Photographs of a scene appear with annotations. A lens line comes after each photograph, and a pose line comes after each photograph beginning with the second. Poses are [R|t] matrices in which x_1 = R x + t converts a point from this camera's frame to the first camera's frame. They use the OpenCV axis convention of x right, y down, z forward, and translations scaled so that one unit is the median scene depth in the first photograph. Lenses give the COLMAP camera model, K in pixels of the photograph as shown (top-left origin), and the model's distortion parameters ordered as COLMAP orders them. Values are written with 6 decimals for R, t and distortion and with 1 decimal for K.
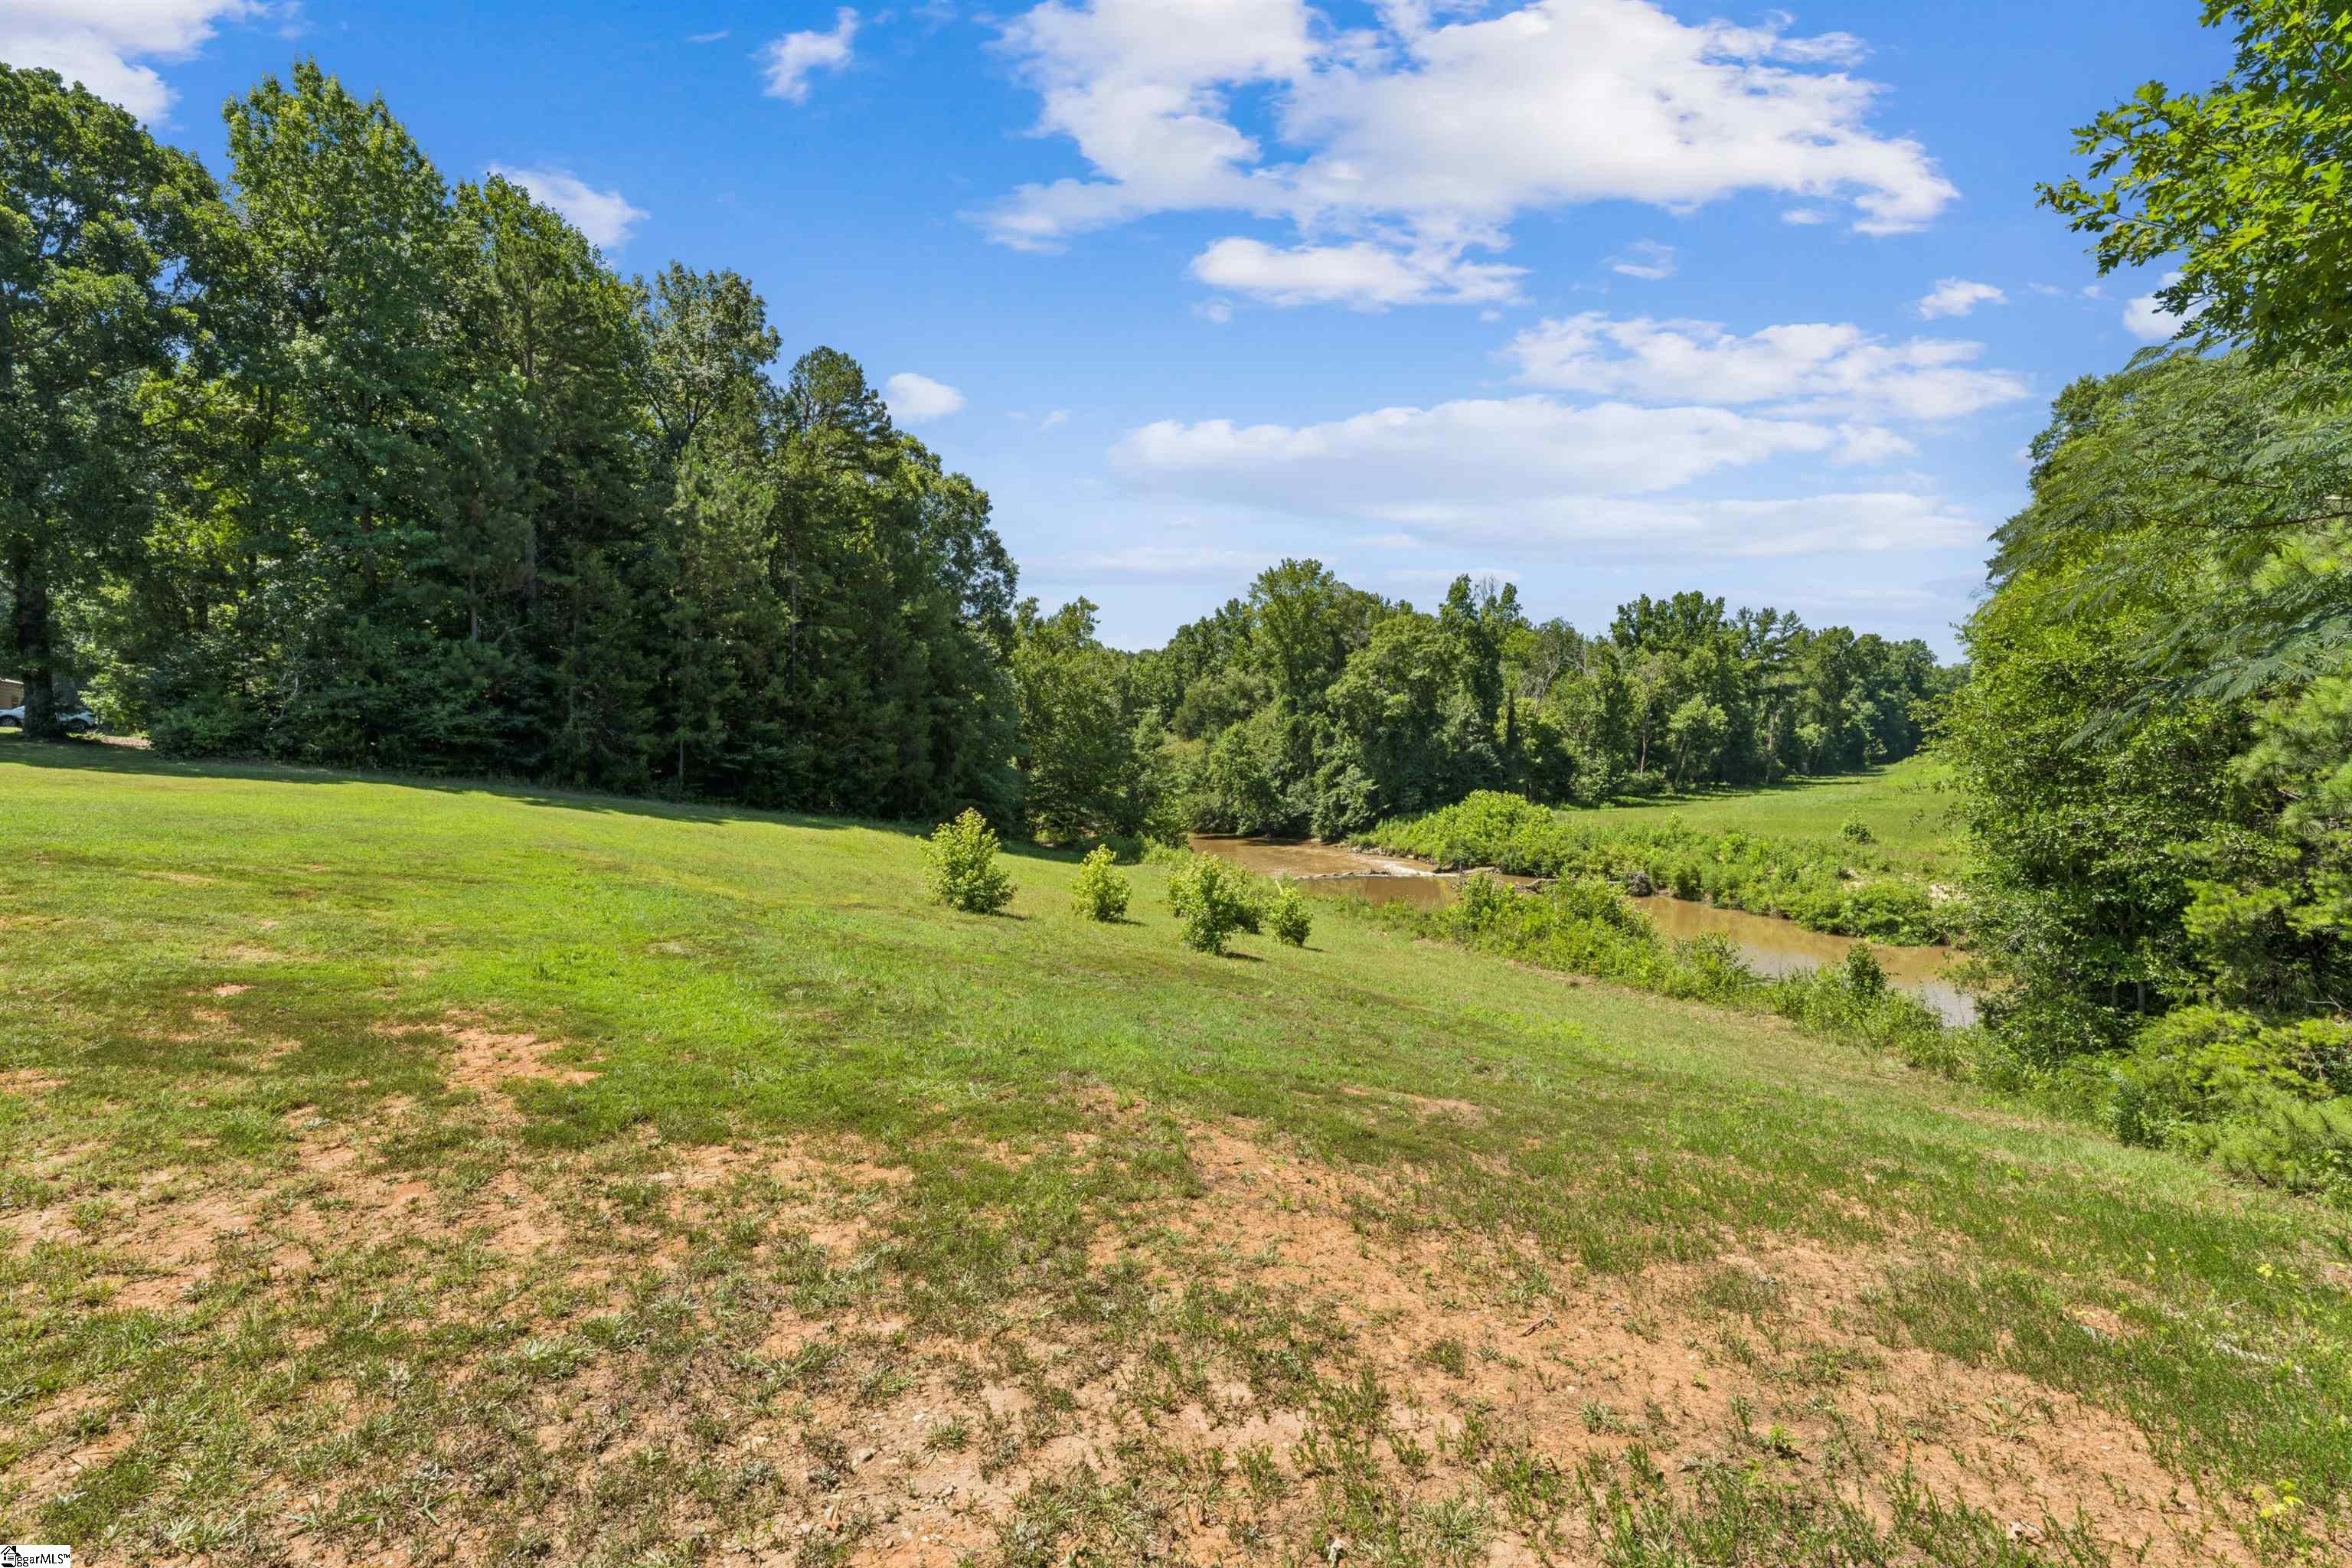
lens RADIAL K [[1078.5, 0, 1171.2], [0, 1078.5, 779.3], [0, 0, 1]] dist [-0.001703, -0.000292]
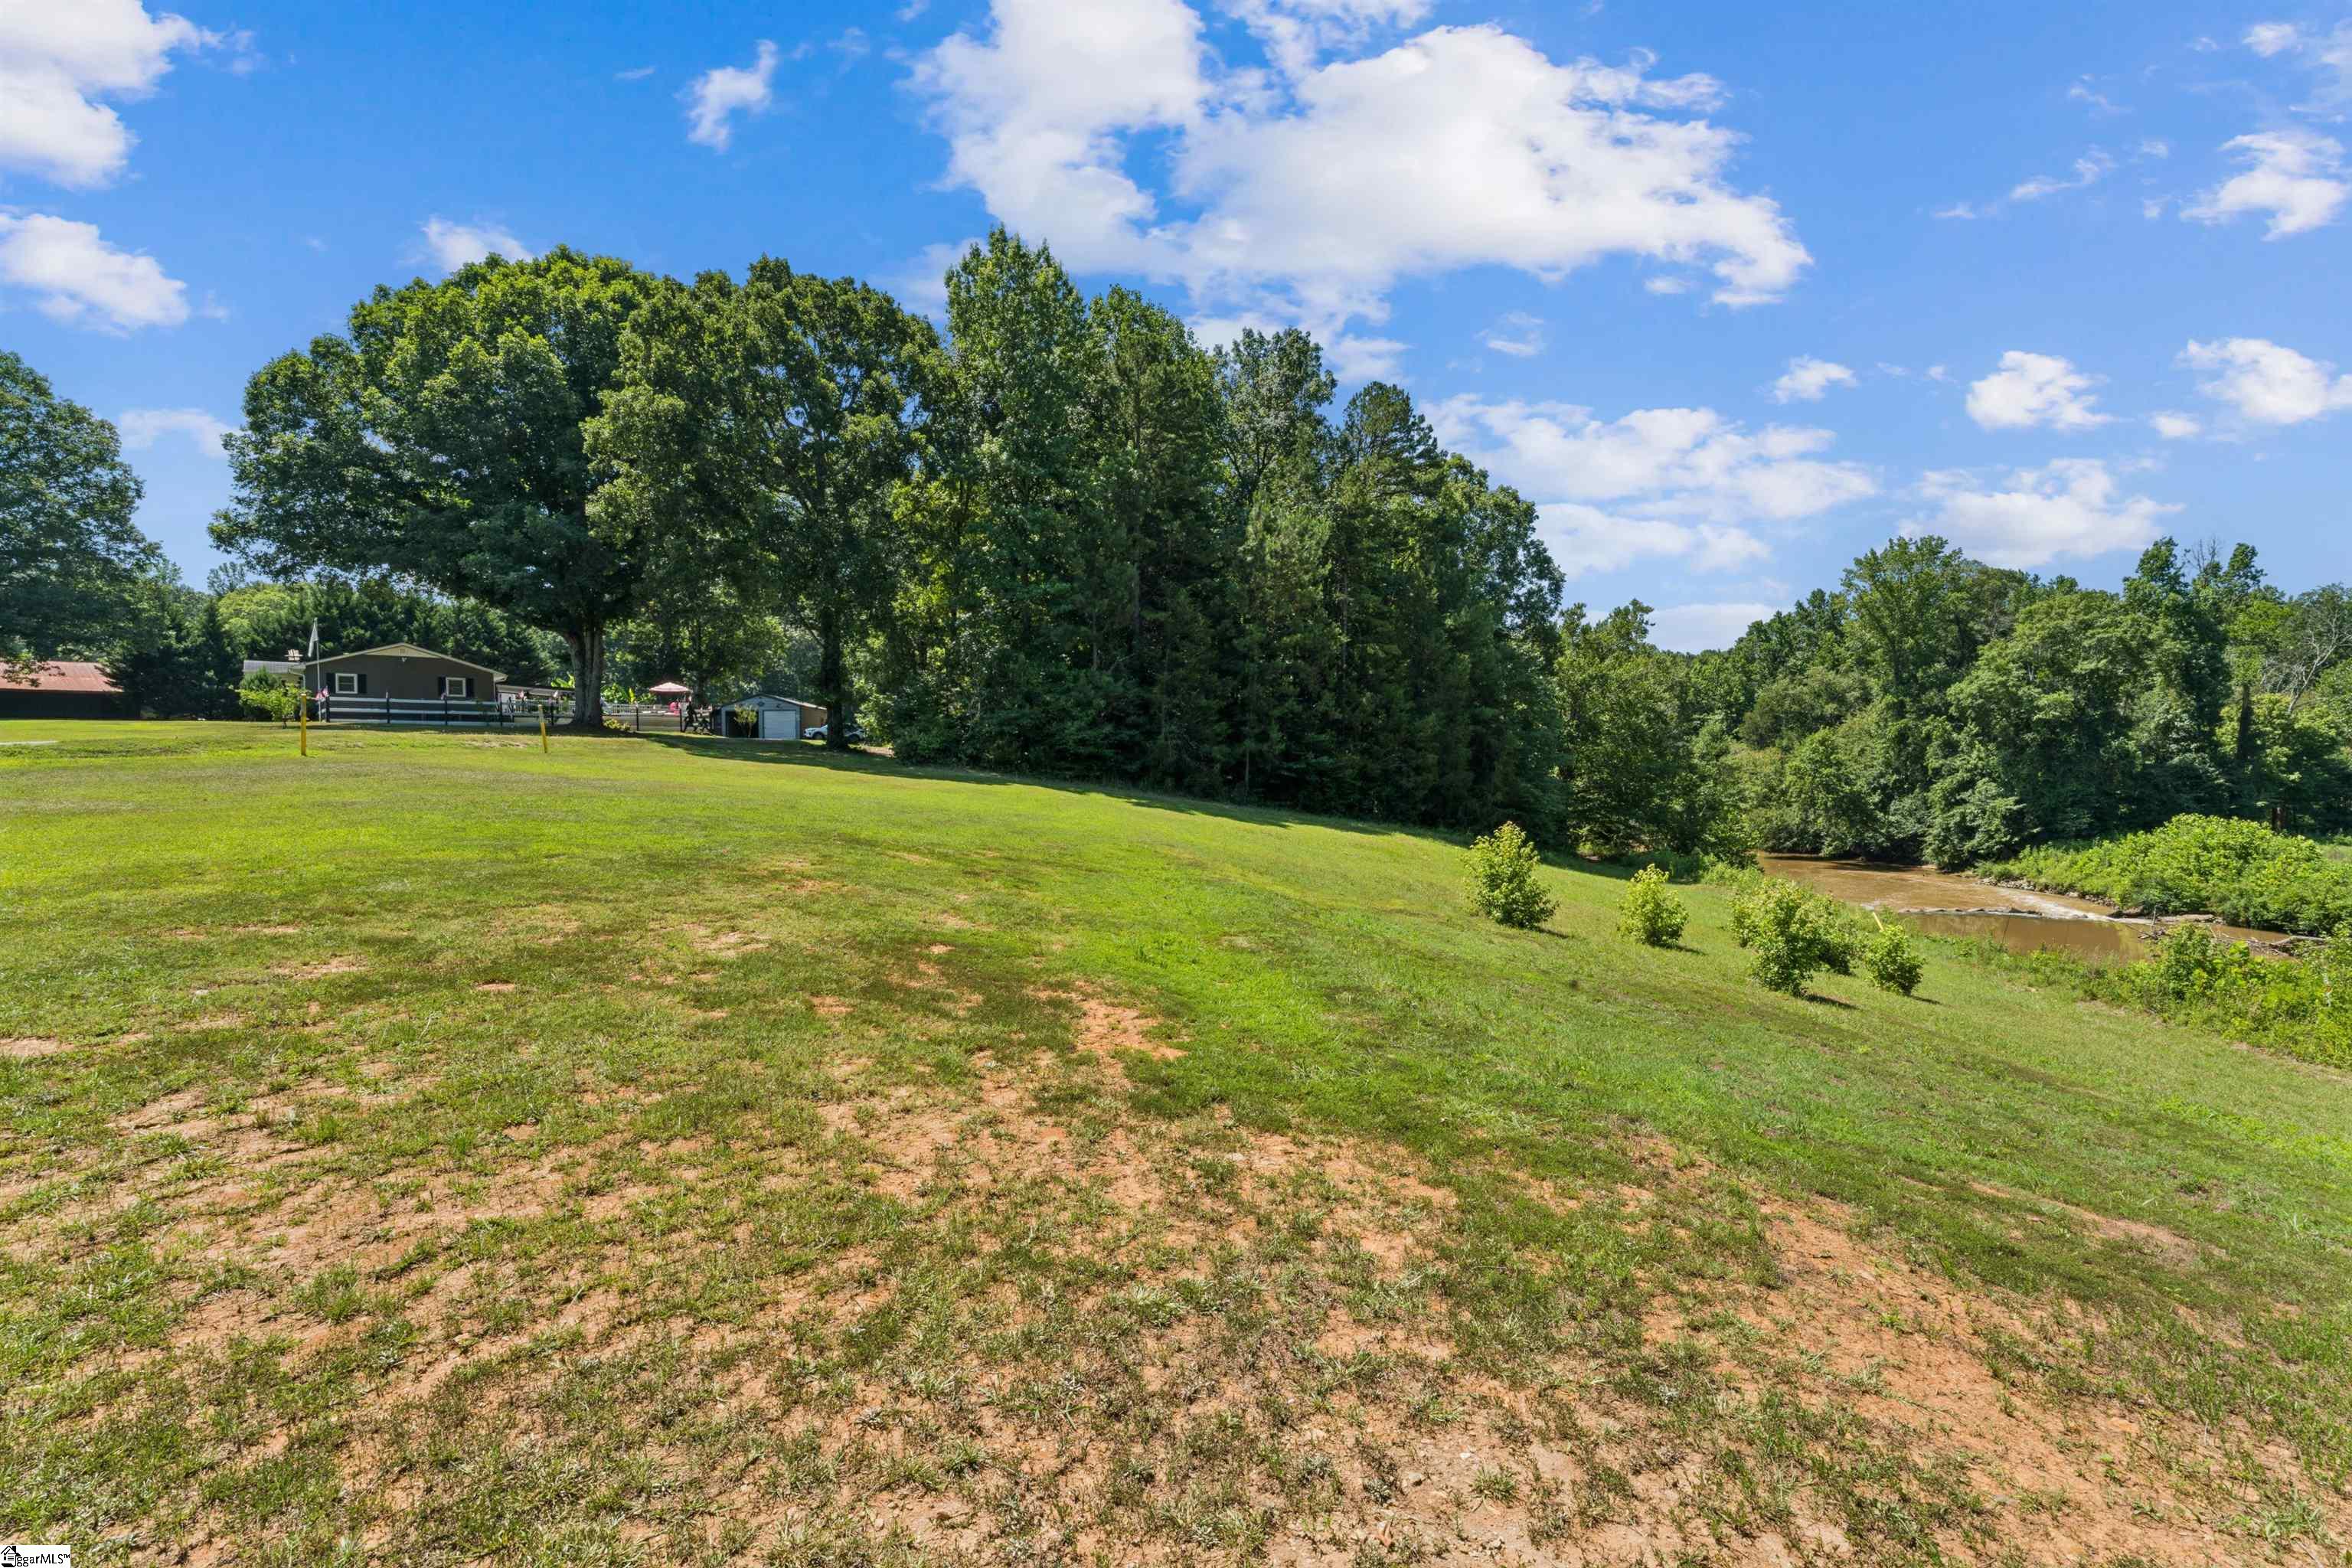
lens RADIAL K [[1044.7, 0, 1179.0], [0, 1044.7, 780.5], [0, 0, 1]] dist [-0.001418, -0.000377]
pose [[0.881875, 0.015105, -0.471242, -0.001415], [-0.017557, 0.999846, -0.000806, -0.003601], [0.471157, 0.008985, 0.882004, -0.000604]]
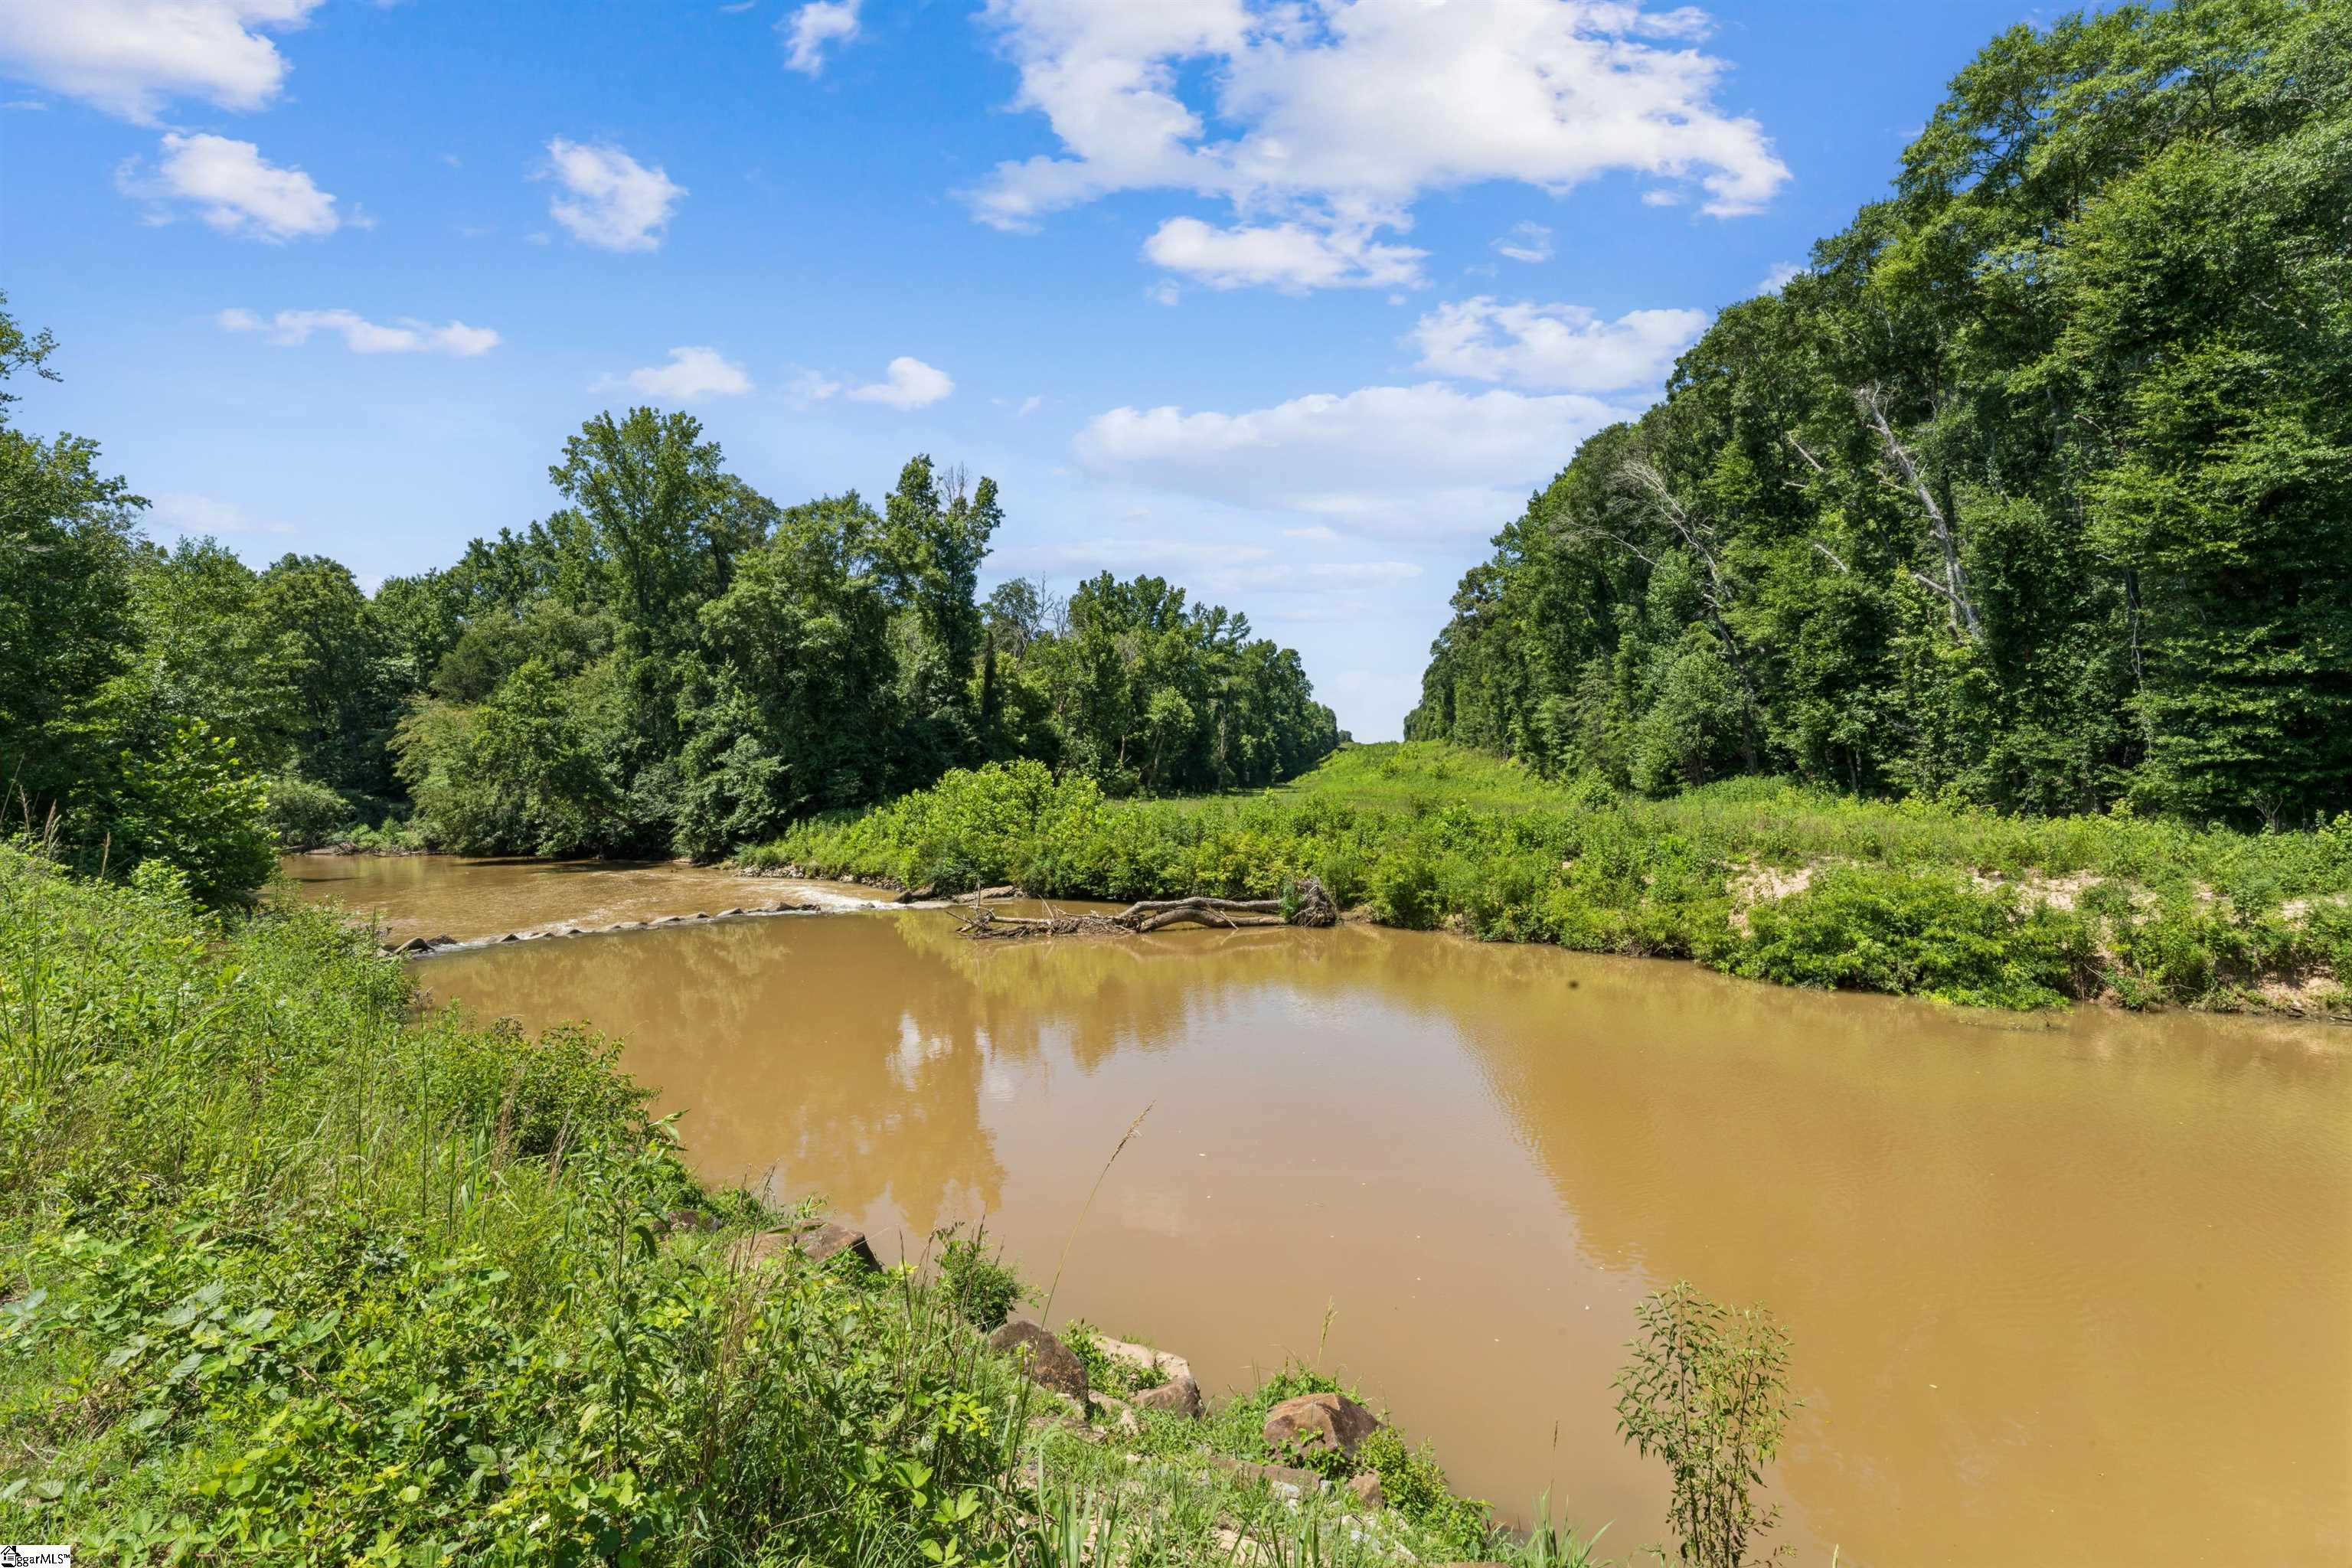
lens RADIAL K [[1078.5, 0, 1171.2], [0, 1078.5, 779.3], [0, 0, 1]] dist [-0.001703, -0.000292]
pose [[0.860278, 0.007793, 0.509766, 0.359017], [0.007215, 0.999597, -0.027457, 0.172404], [-0.509774, 0.027299, 0.859875, 1.966795]]
